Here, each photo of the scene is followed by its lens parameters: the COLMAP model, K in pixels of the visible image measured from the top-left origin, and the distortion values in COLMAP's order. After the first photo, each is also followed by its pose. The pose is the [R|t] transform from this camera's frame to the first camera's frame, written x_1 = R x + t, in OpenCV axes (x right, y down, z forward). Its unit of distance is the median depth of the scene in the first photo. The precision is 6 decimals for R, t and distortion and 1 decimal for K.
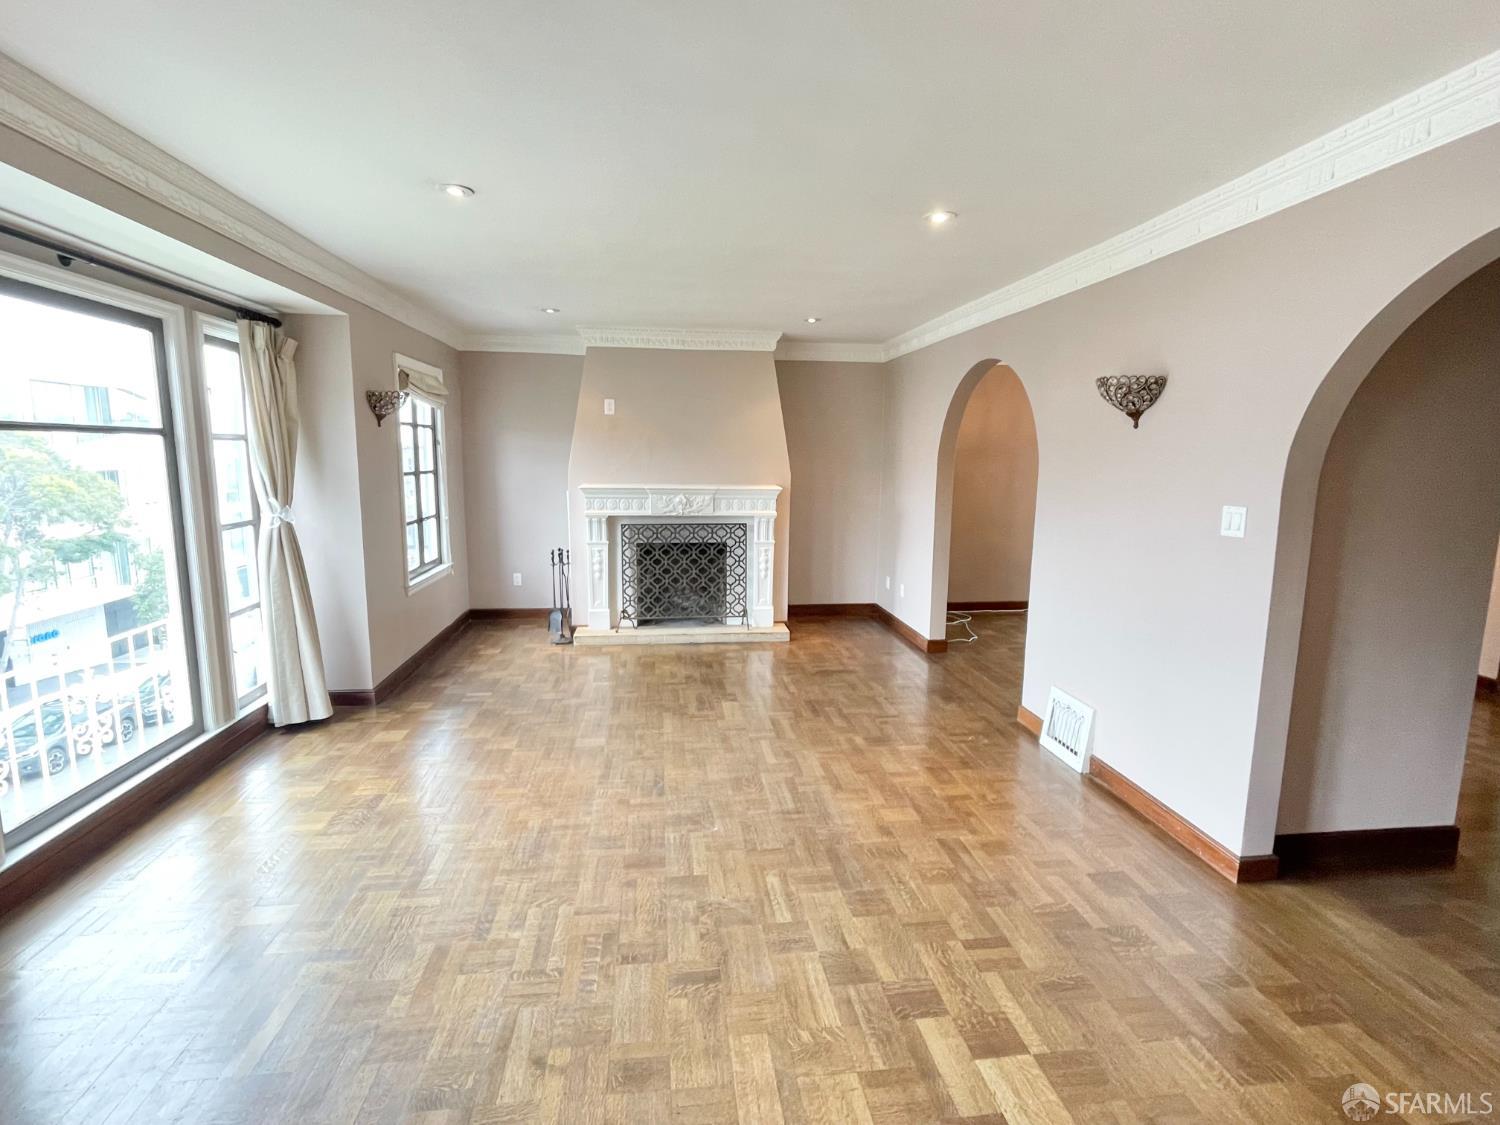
lens RADIAL K [[725.3, 0, 747.3], [0, 725.3, 563.7], [0, 0, 1]] dist [-0.010239, 0.000248]
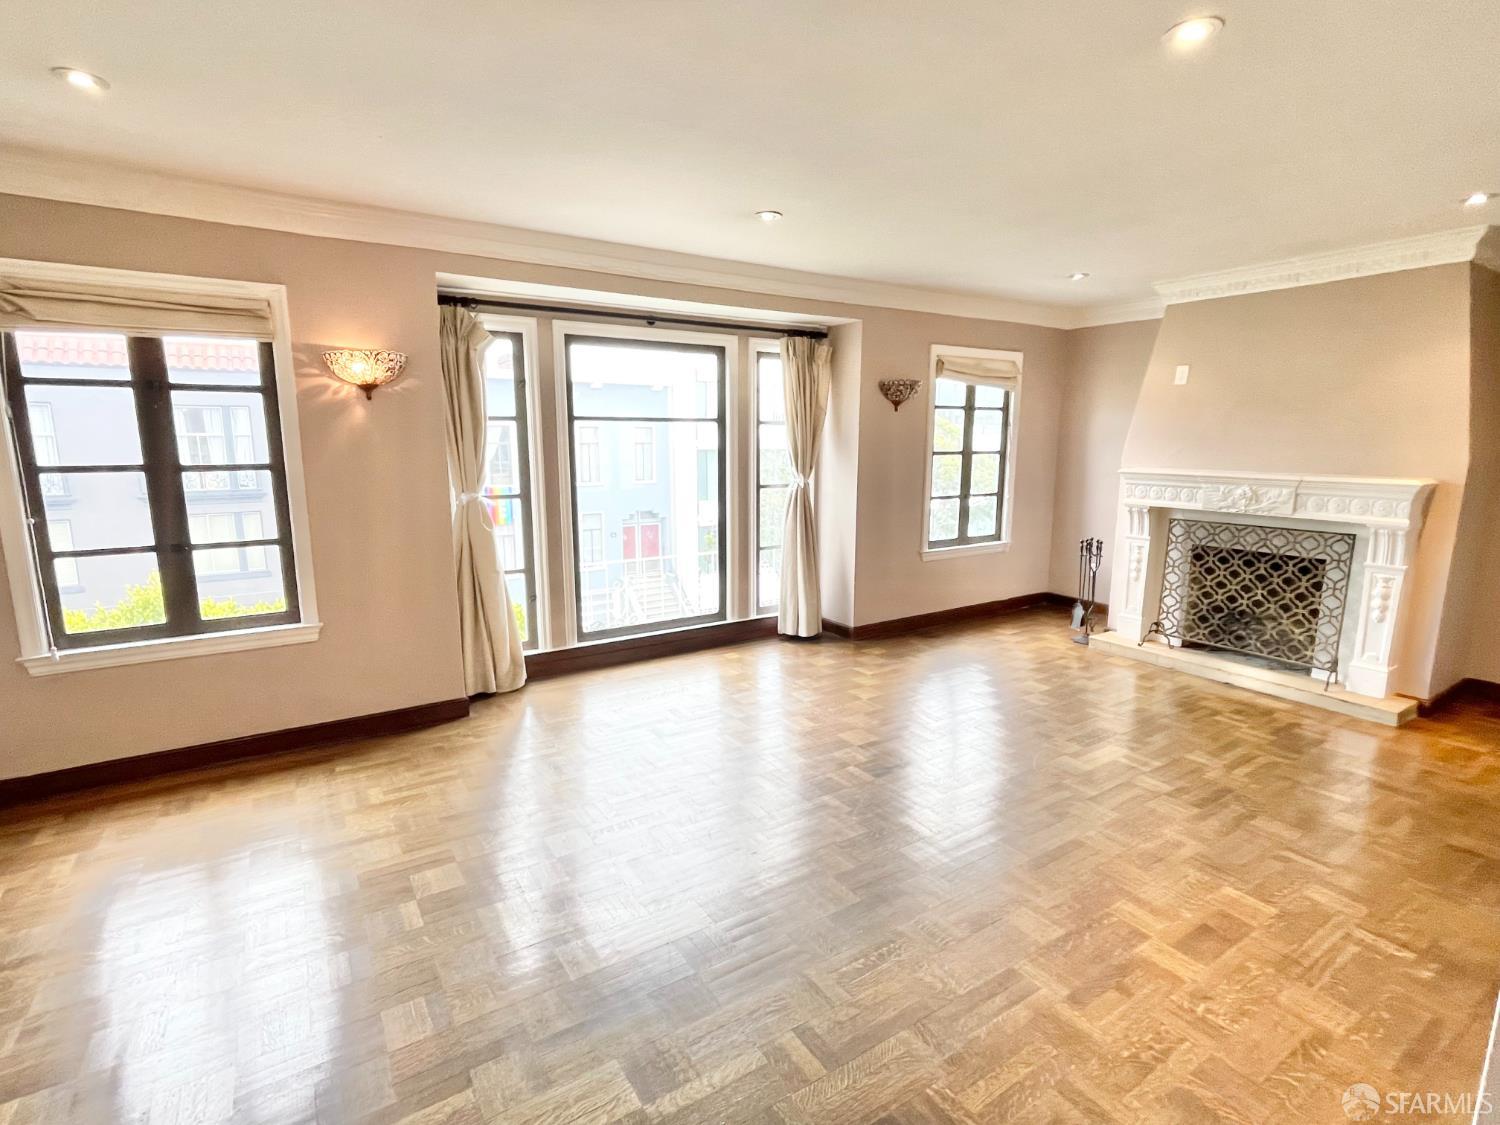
lens RADIAL K [[725.3, 0, 745.3], [0, 725.3, 561.2], [0, 0, 1]] dist [-0.010239, 0.000248]
pose [[0.430573, 0.140069, -0.891621, 0.359338], [-0.131098, 0.987113, 0.091762, -0.018983], [0.892984, 0.077380, 0.443387, 0.214984]]
